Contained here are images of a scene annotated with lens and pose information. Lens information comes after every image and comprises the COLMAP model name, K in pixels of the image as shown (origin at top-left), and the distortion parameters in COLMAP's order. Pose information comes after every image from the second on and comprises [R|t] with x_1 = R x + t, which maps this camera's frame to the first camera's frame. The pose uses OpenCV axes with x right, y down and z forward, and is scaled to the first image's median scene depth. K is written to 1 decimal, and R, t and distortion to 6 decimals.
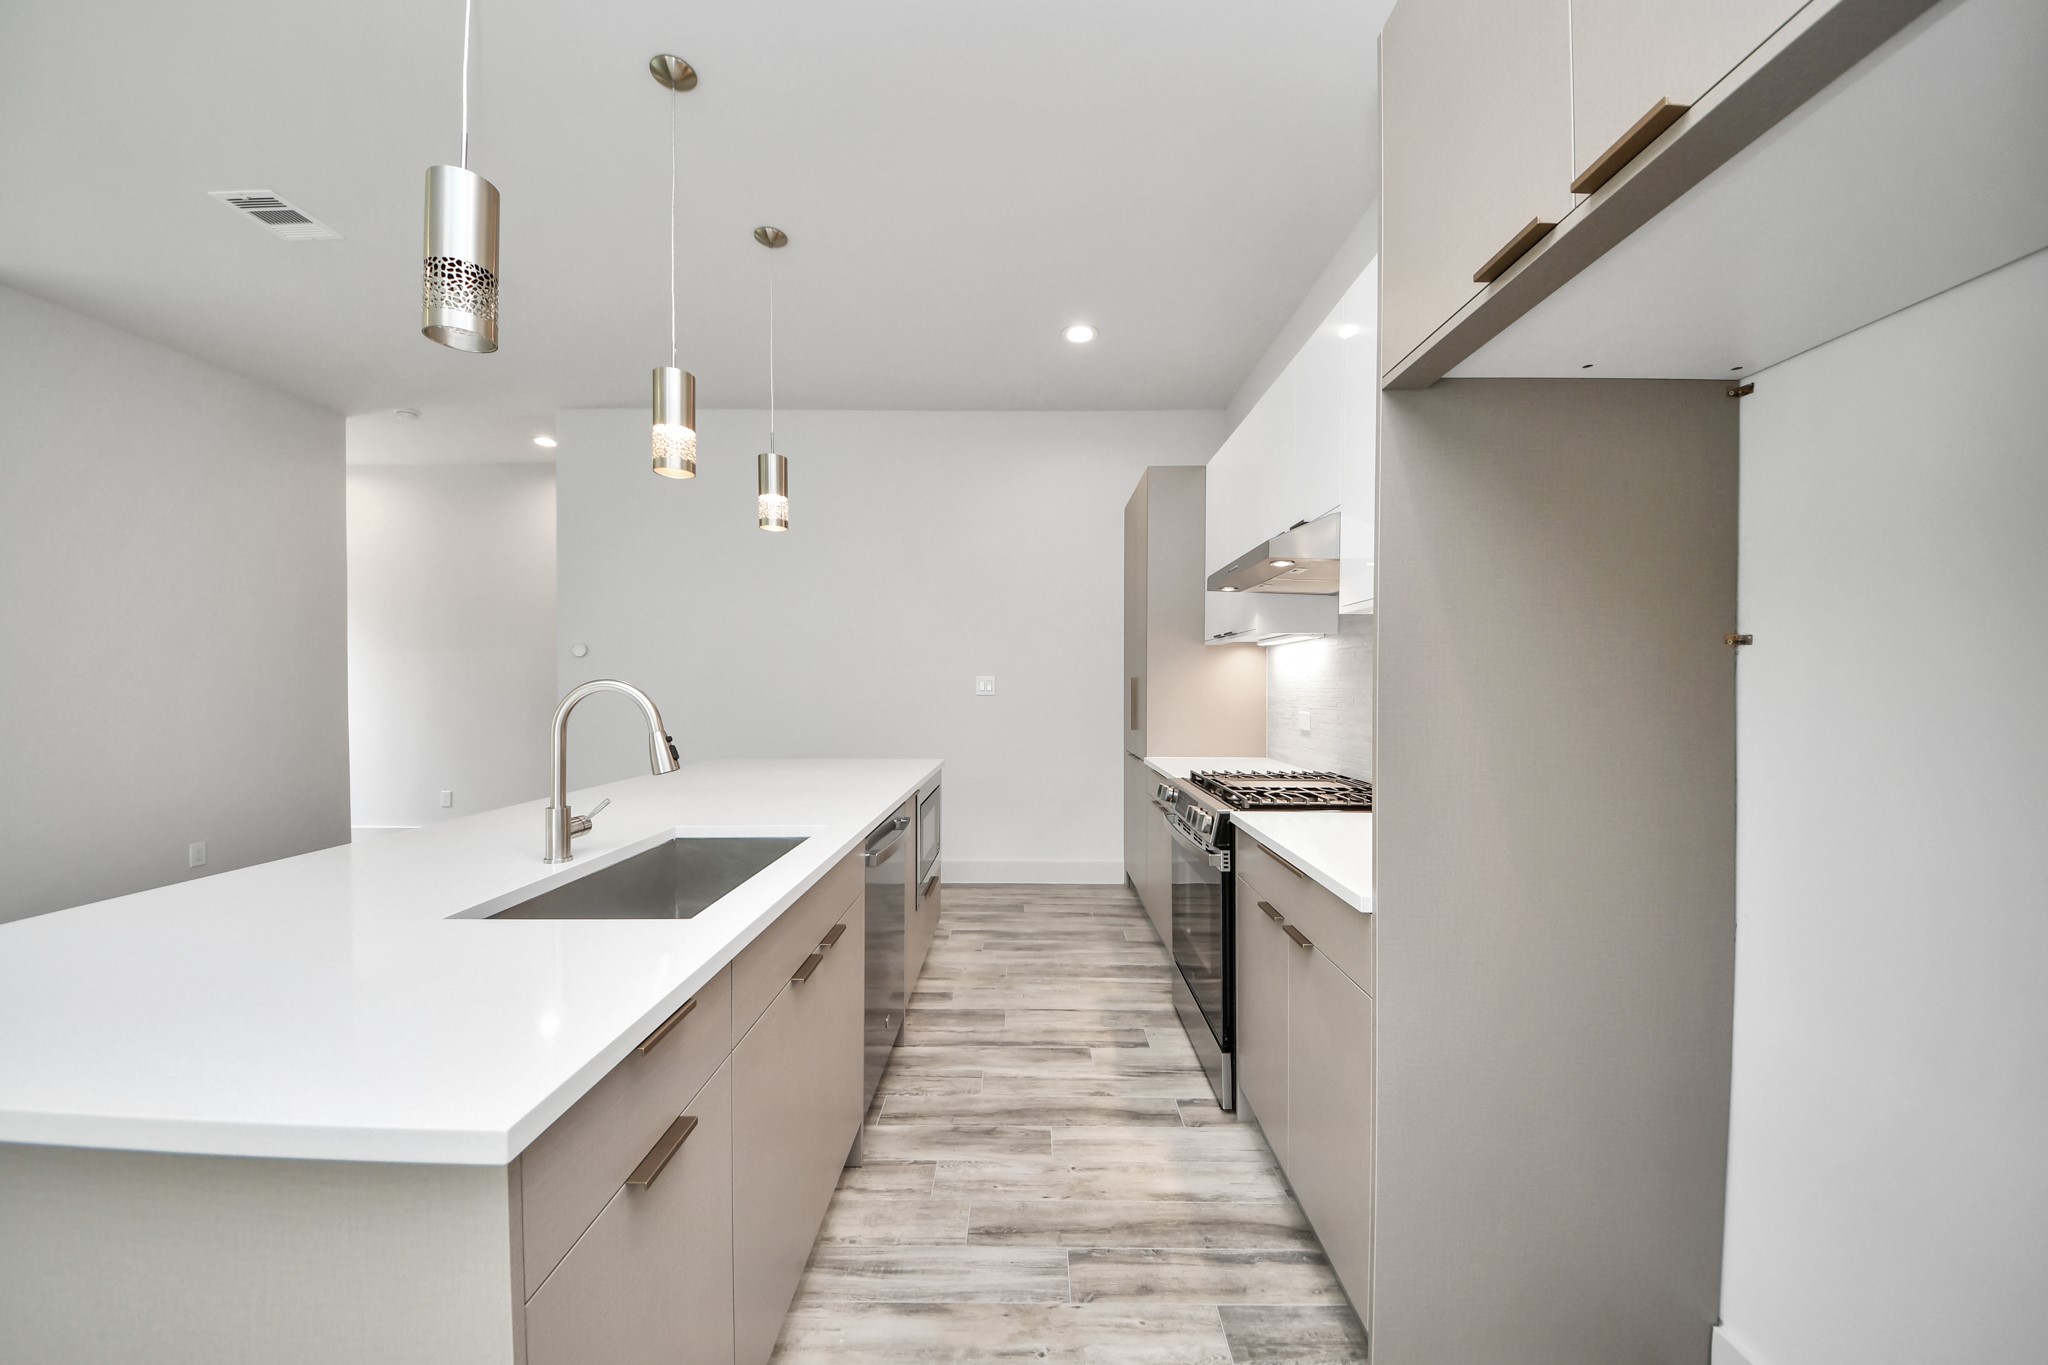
lens RADIAL K [[721.5, 0, 1027.0], [0, 721.5, 694.4], [0, 0, 1]] dist [-0.000084, -0.010614]
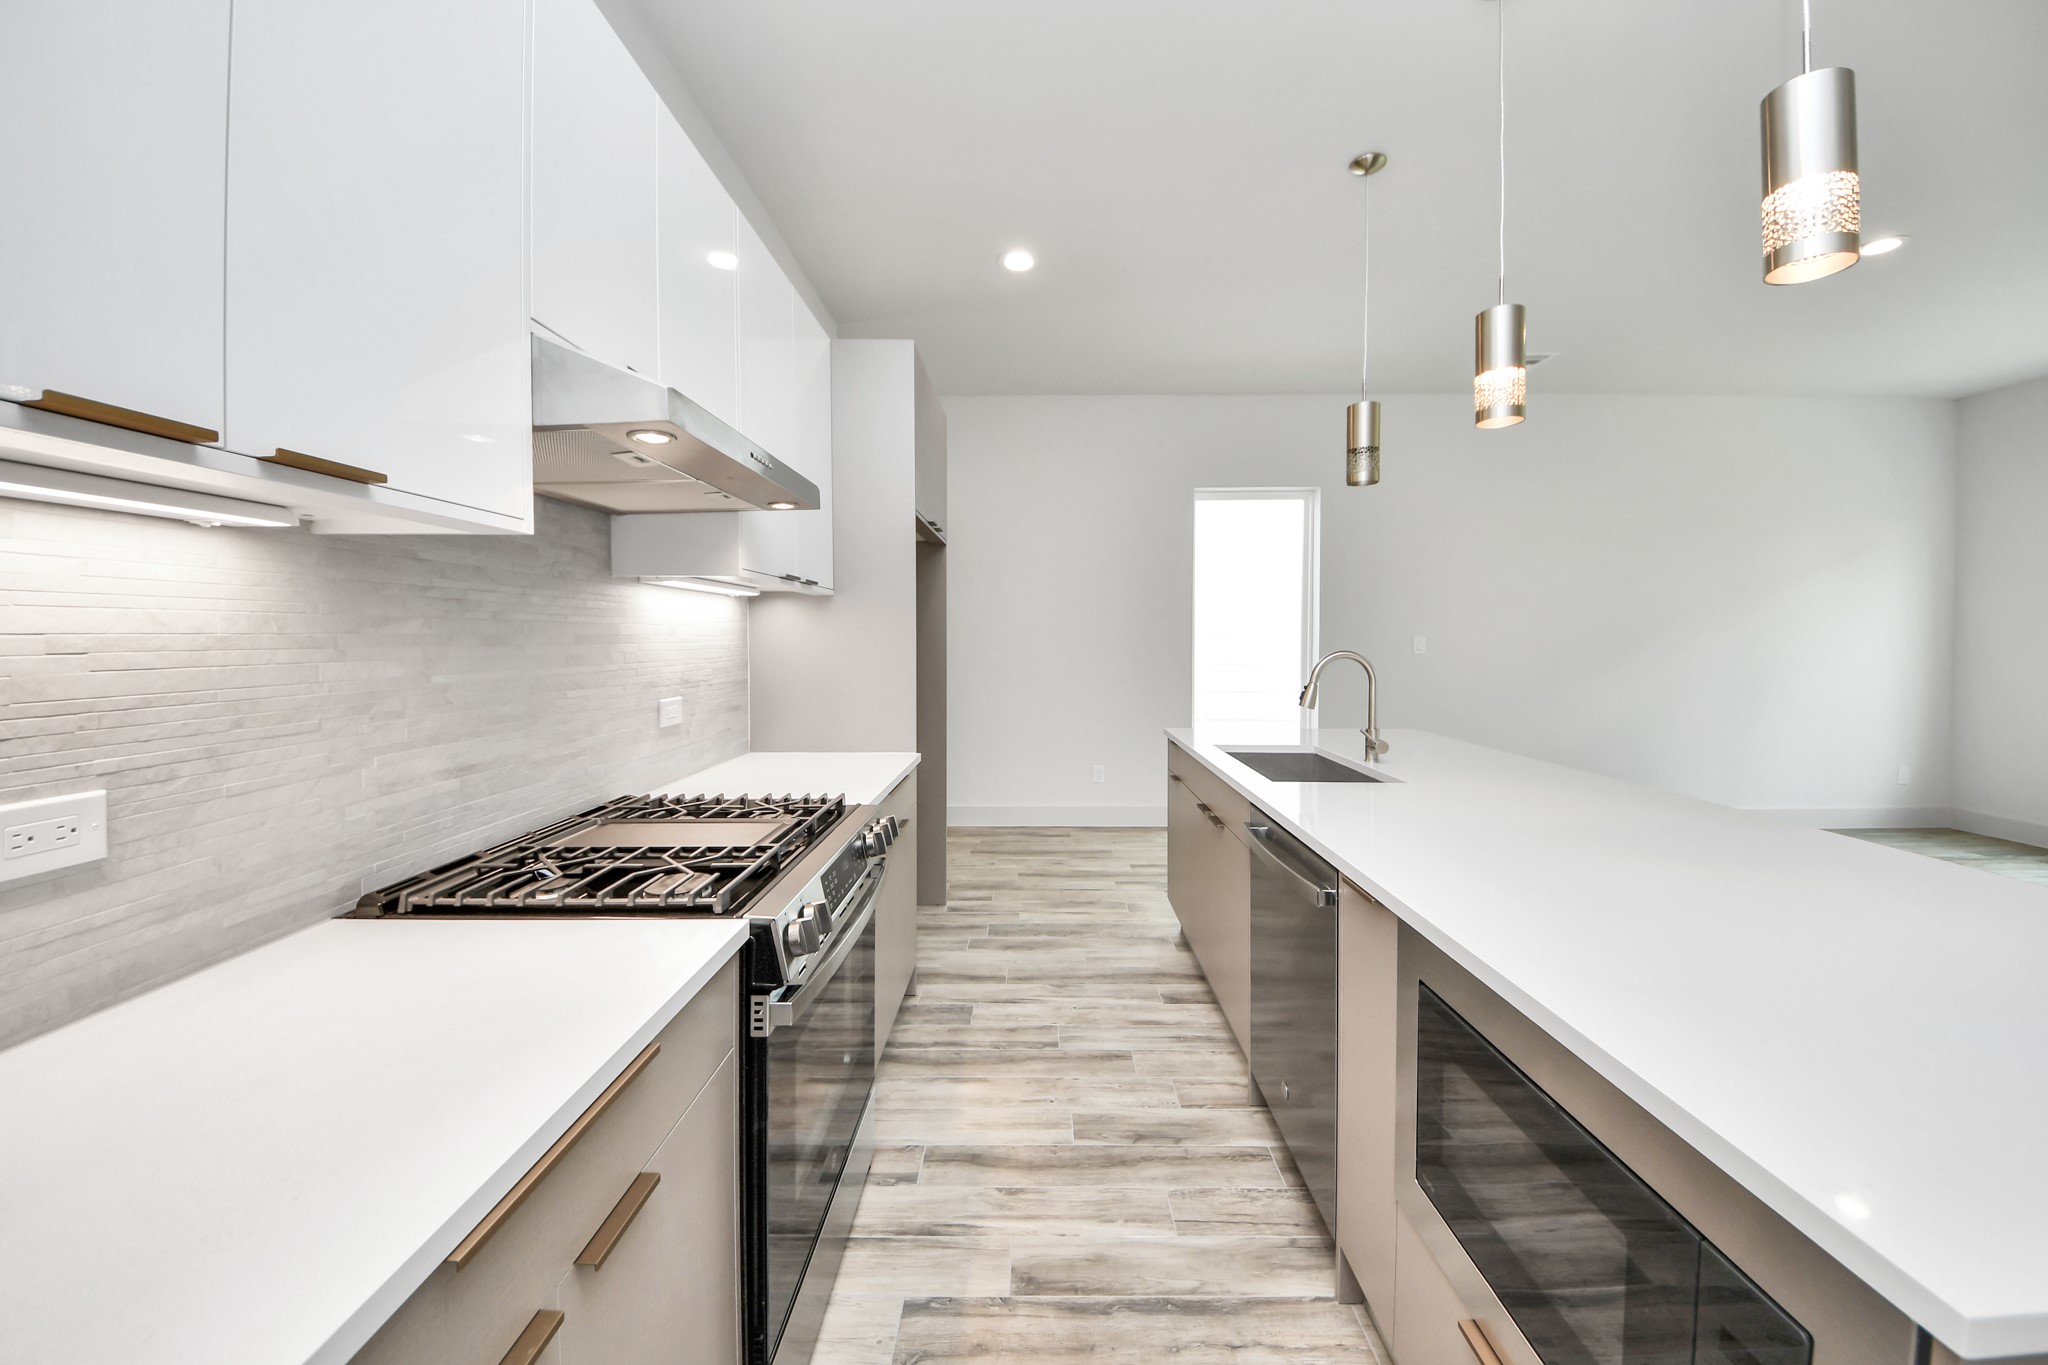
lens RADIAL K [[739.8, 0, 1037.5], [0, 739.8, 662.7], [0, 0, 1]] dist [0.000661, -0.000041]
pose [[-0.999962, 0.007618, -0.004319, 0.076655], [0.007413, 0.998929, 0.045674, -0.046423], [0.004663, 0.045641, -0.998947, 1.865985]]
